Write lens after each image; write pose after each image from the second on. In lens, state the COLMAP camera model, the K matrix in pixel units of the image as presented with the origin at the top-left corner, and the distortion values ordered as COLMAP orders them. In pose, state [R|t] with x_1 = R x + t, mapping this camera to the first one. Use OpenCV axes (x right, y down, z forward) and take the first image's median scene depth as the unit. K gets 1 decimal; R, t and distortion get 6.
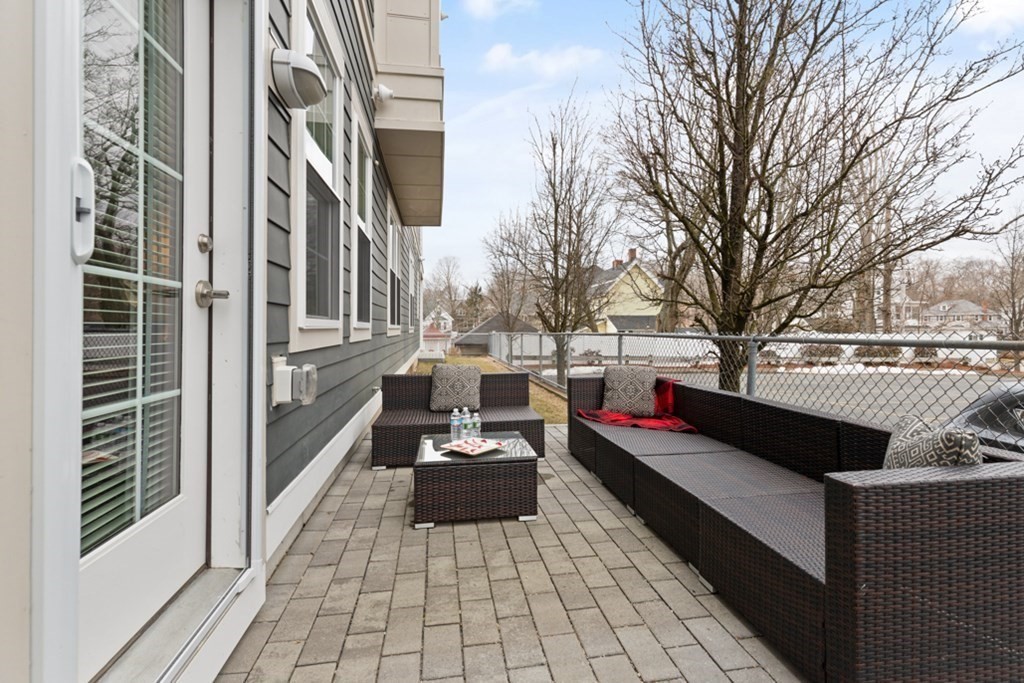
lens RADIAL K [[472.7, 0, 513.1], [0, 472.7, 342.2], [0, 0, 1]] dist [0.002526, 0.000151]
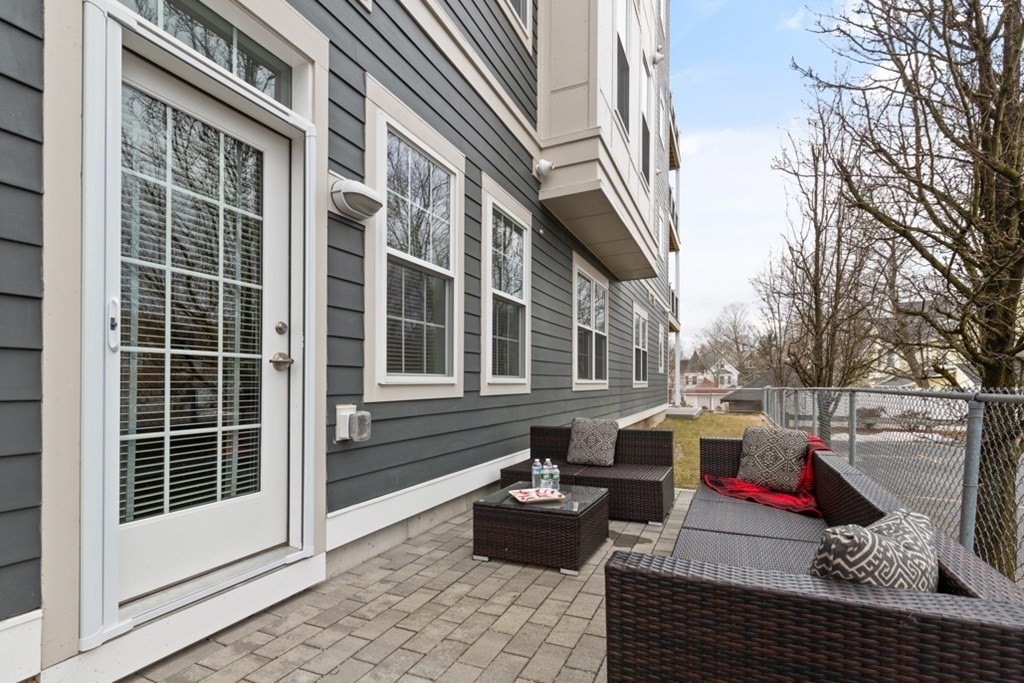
lens RADIAL K [[480.0, 0, 513.9], [0, 480.0, 392.7], [0, 0, 1]] dist [0.004443, 0.000133]
pose [[0.837365, 0.008126, -0.546585, 0.425762], [-0.012945, 0.999904, -0.004965, -0.002623], [0.546492, 0.011233, 0.837389, 0.066090]]
